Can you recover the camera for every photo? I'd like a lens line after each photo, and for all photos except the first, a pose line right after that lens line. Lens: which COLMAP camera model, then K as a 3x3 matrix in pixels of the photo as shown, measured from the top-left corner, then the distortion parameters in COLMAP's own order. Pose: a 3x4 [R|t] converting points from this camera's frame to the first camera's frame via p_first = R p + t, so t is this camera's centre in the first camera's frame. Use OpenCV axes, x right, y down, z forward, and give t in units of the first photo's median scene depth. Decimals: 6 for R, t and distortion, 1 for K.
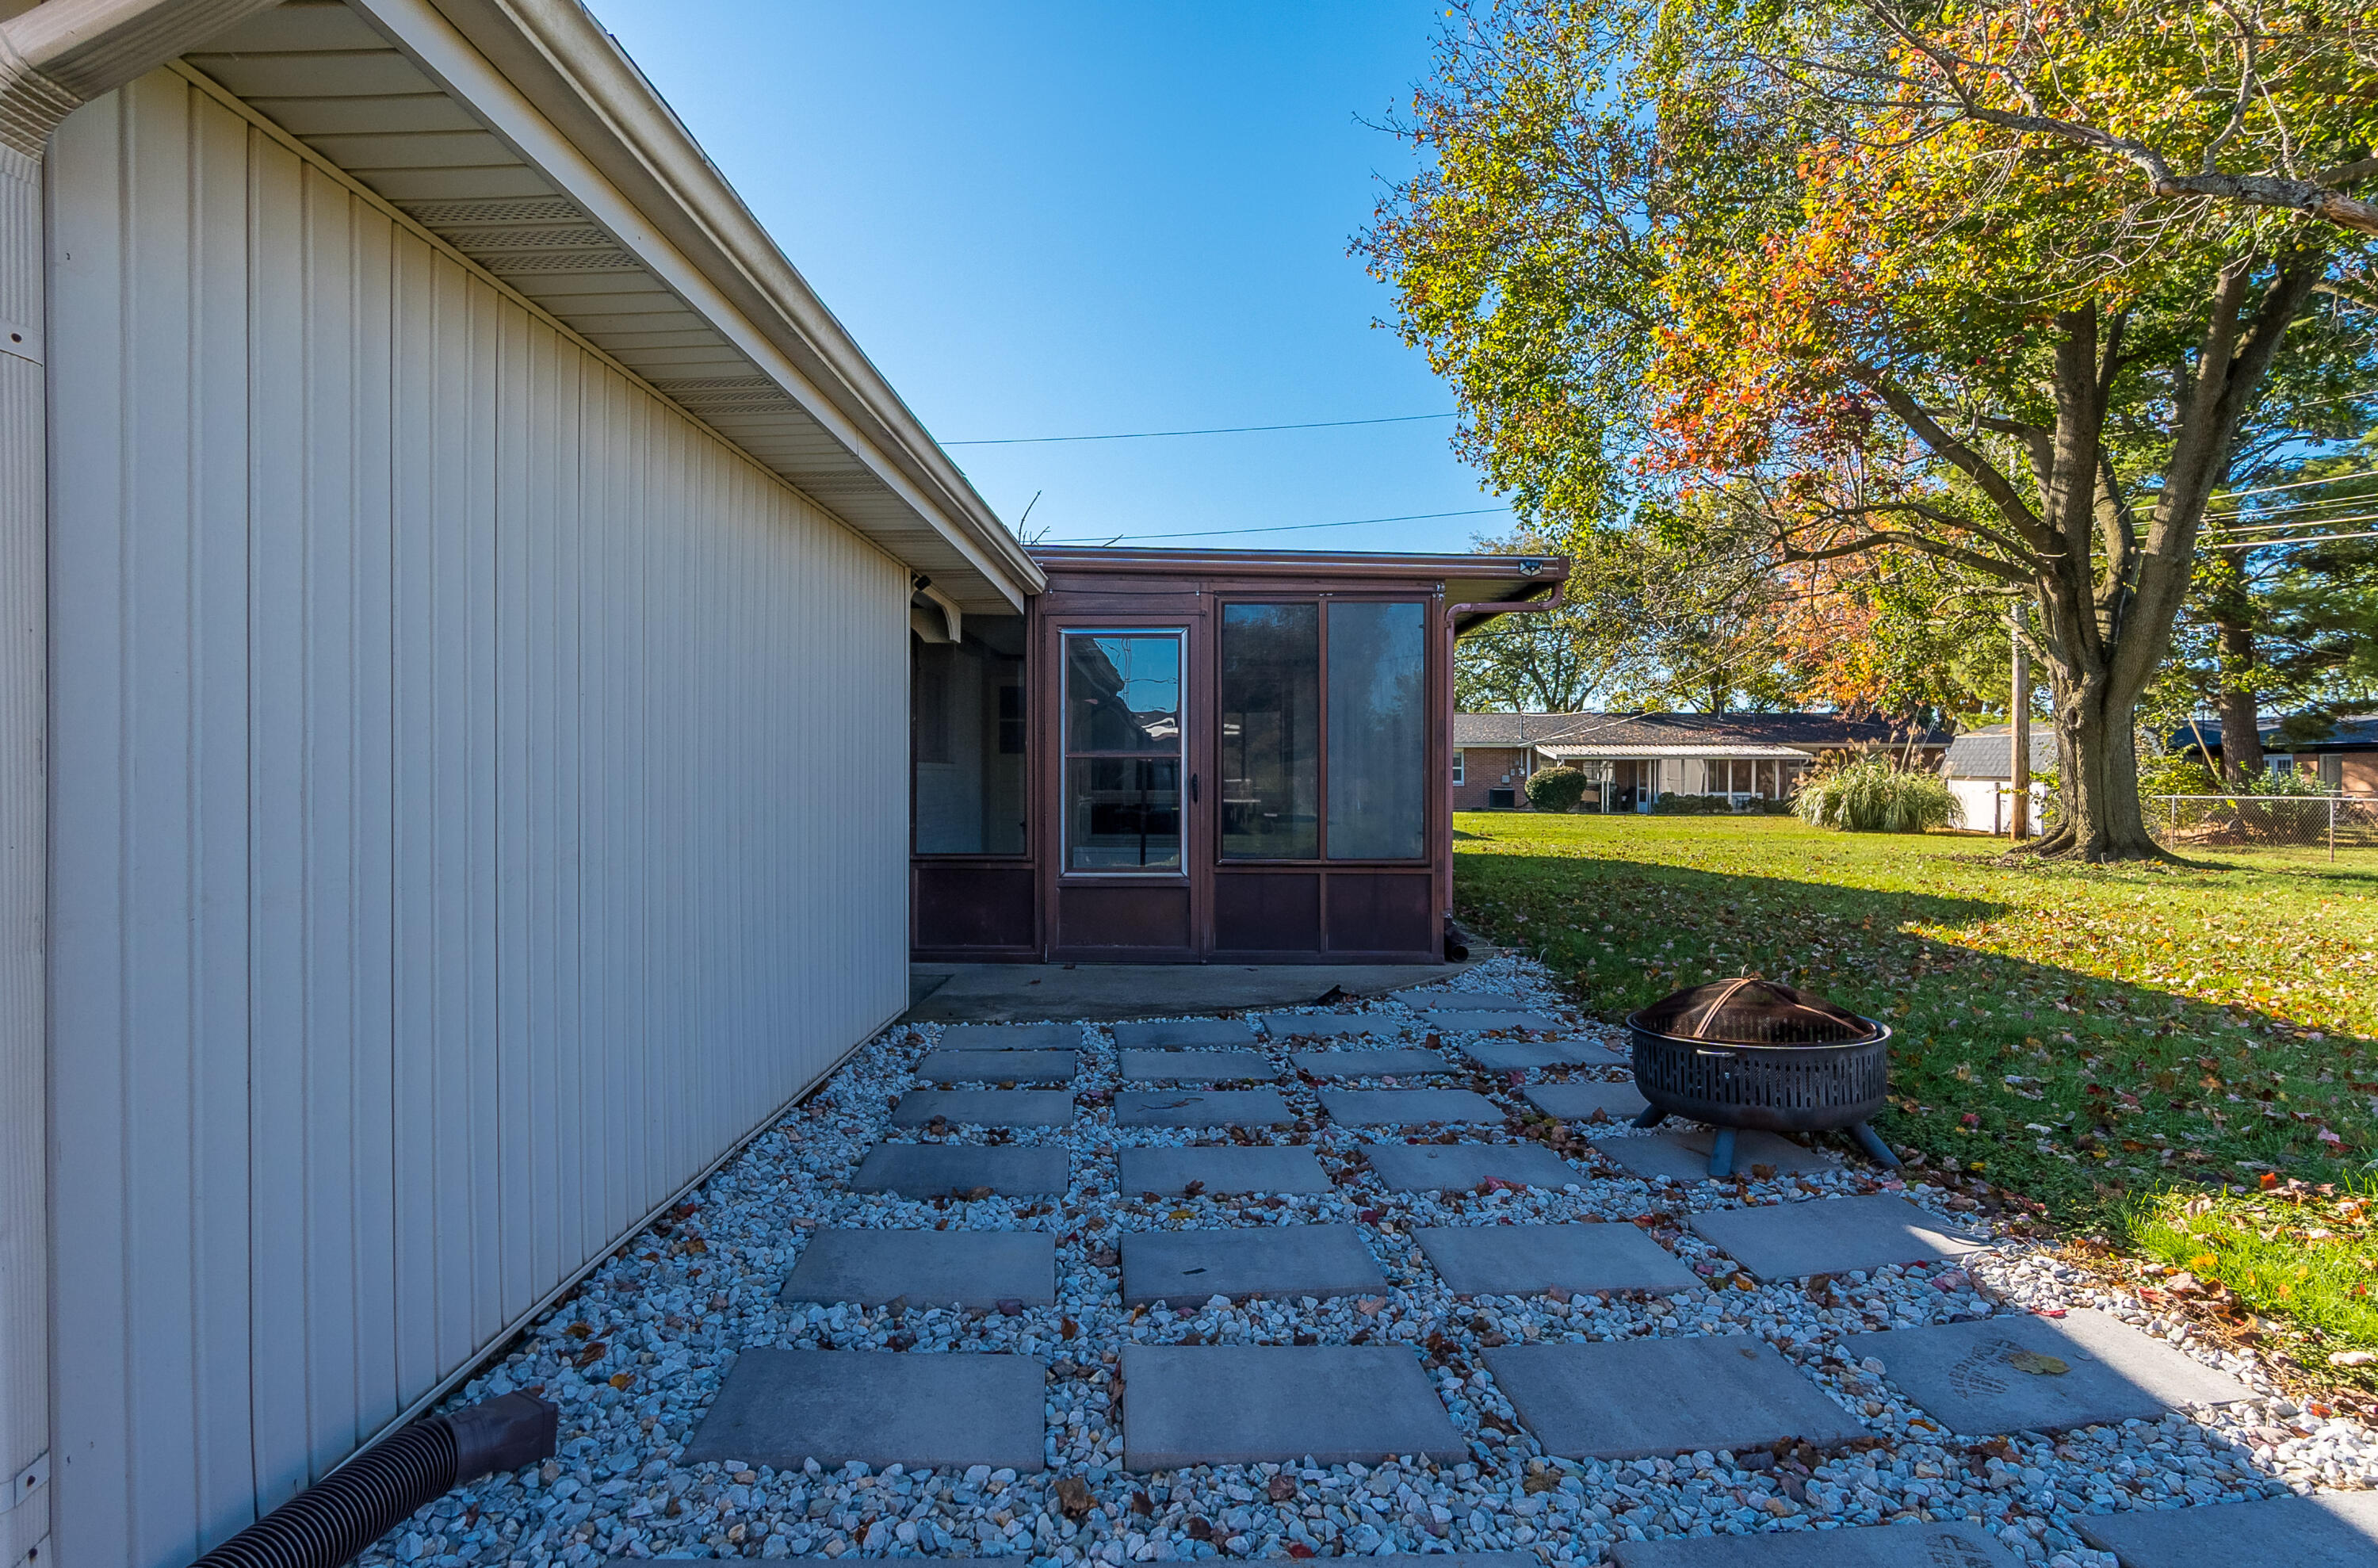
lens RADIAL K [[1231.3, 0, 1185.4], [0, 1231.3, 778.0], [0, 0, 1]] dist [-0.003766, 0.001398]
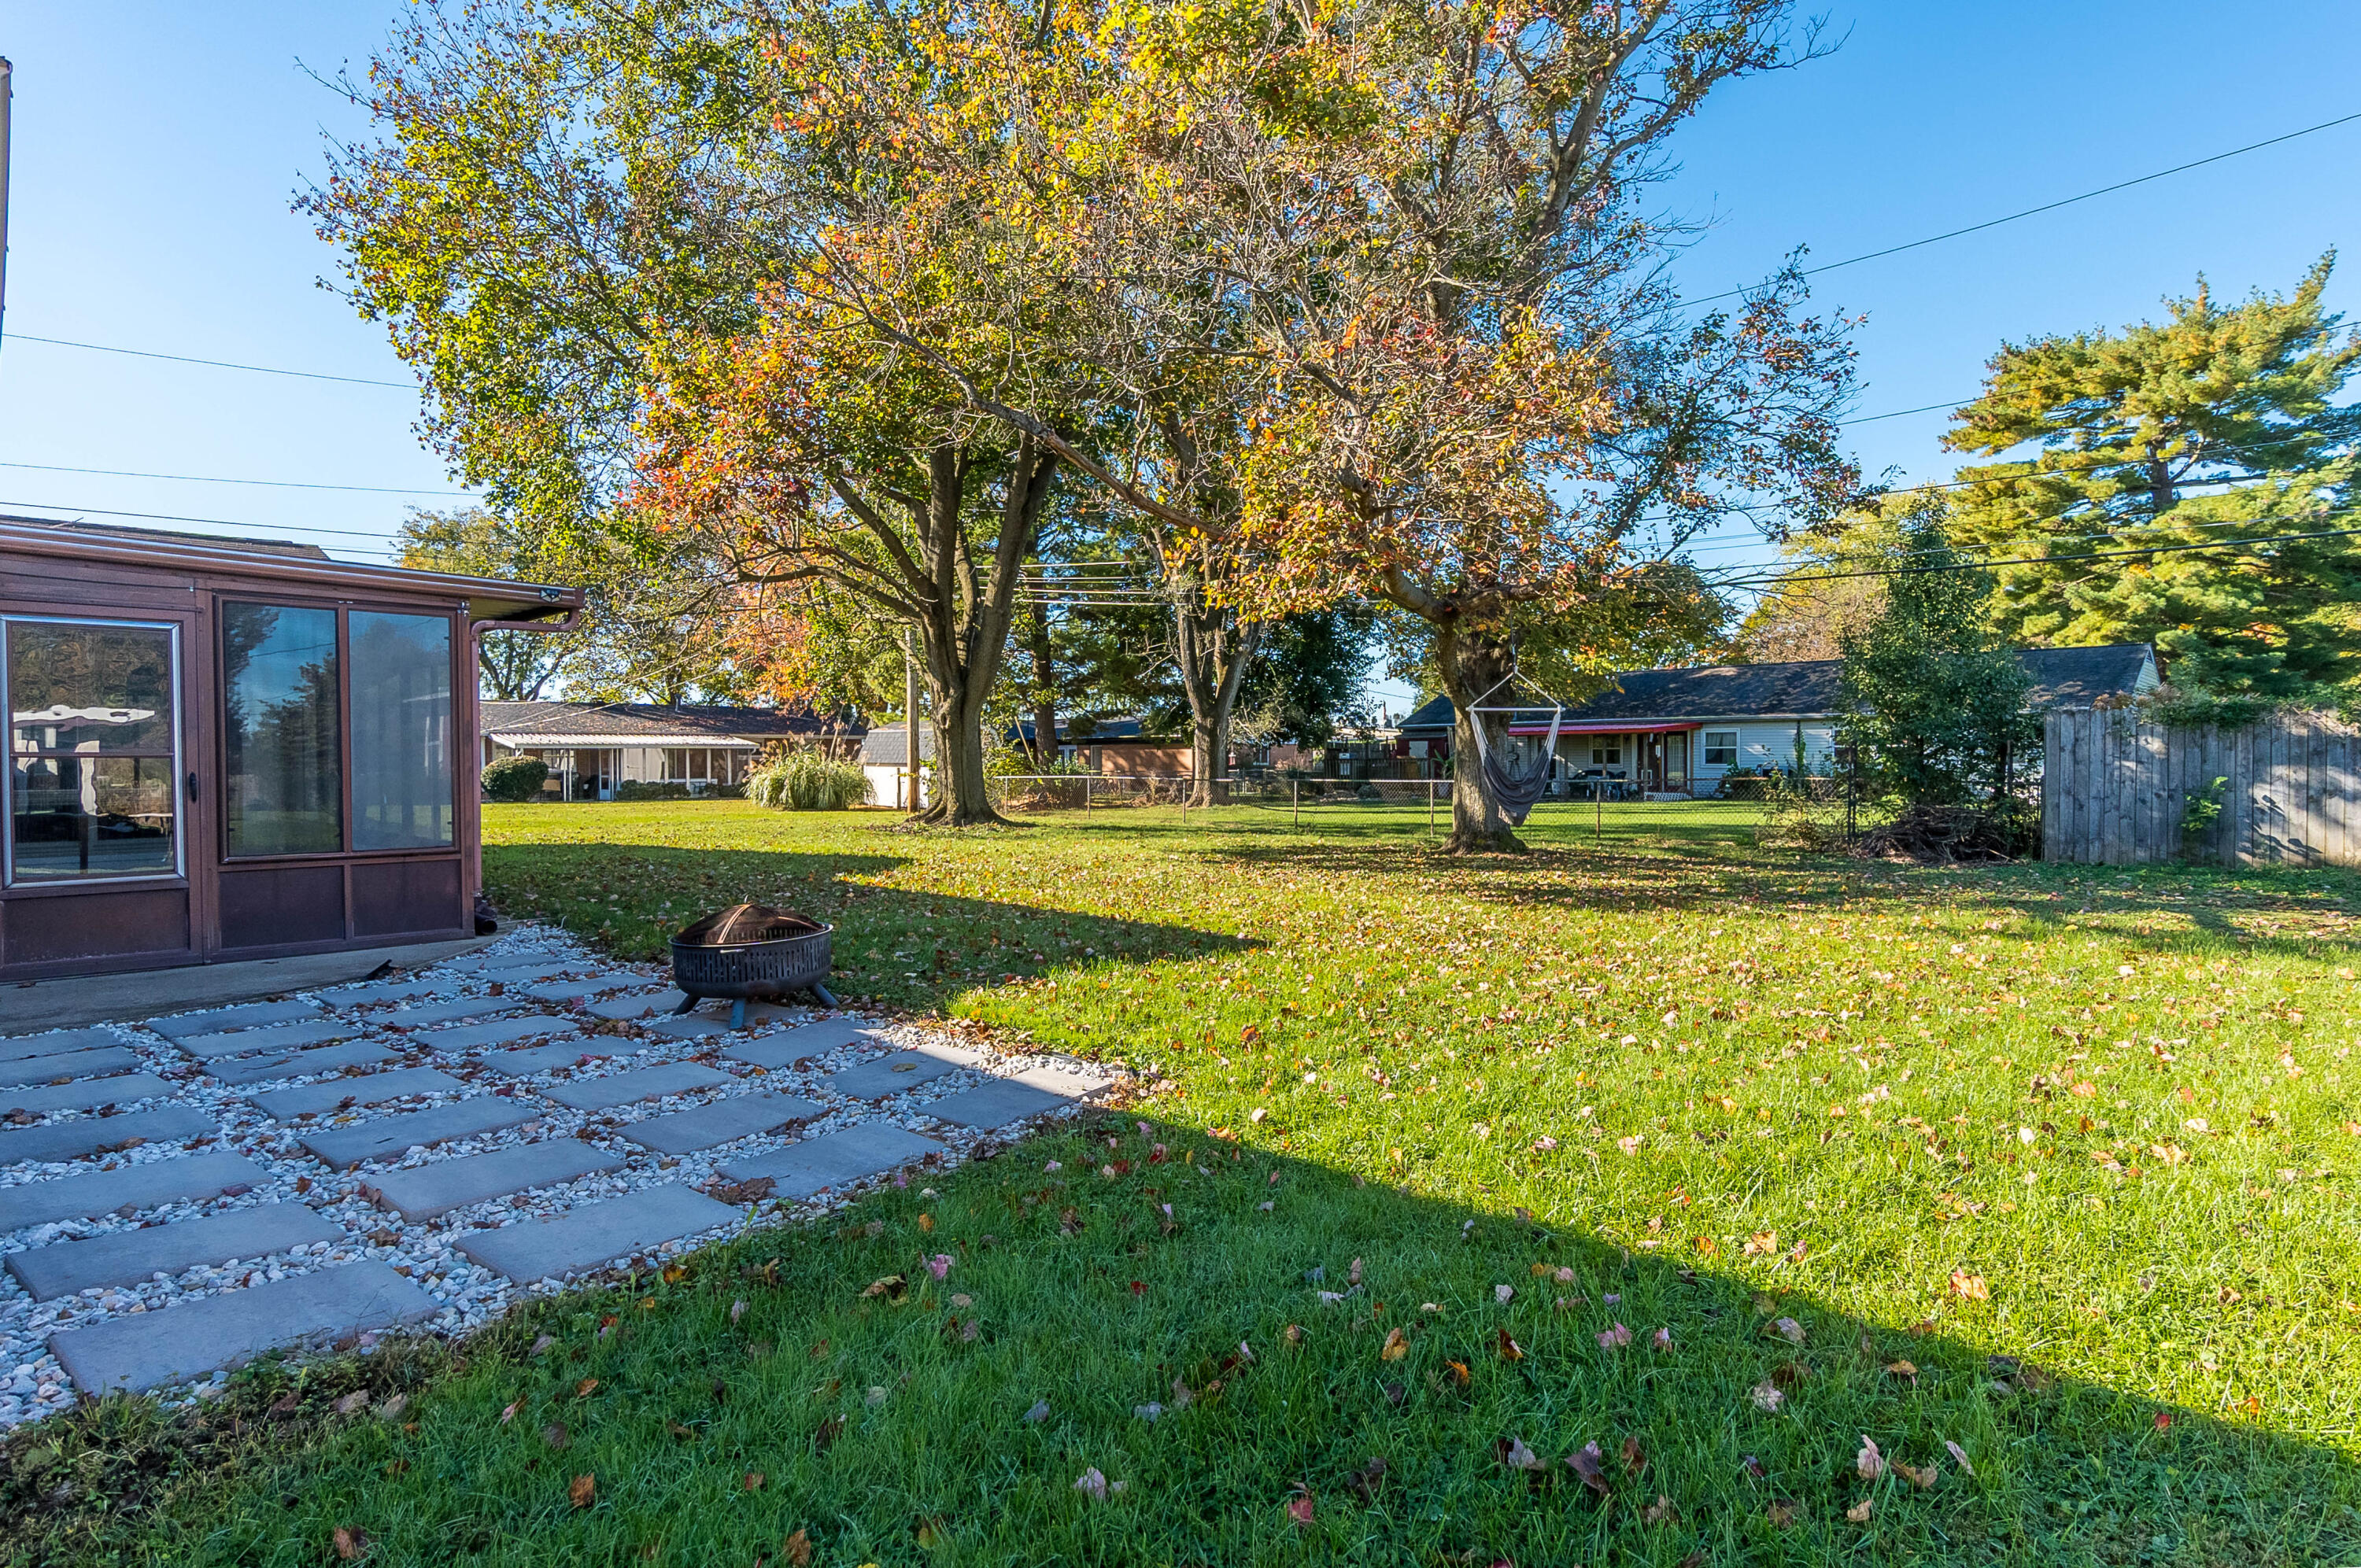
lens RADIAL K [[1271.9, 0, 1182.4], [0, 1271.9, 777.0], [0, 0, 1]] dist [-0.003922, -0.002207]
pose [[0.696833, -0.016759, 0.717038, -0.150631], [0.008777, 0.999851, 0.014839, -0.007268], [-0.717180, -0.004047, 0.696876, -0.247097]]
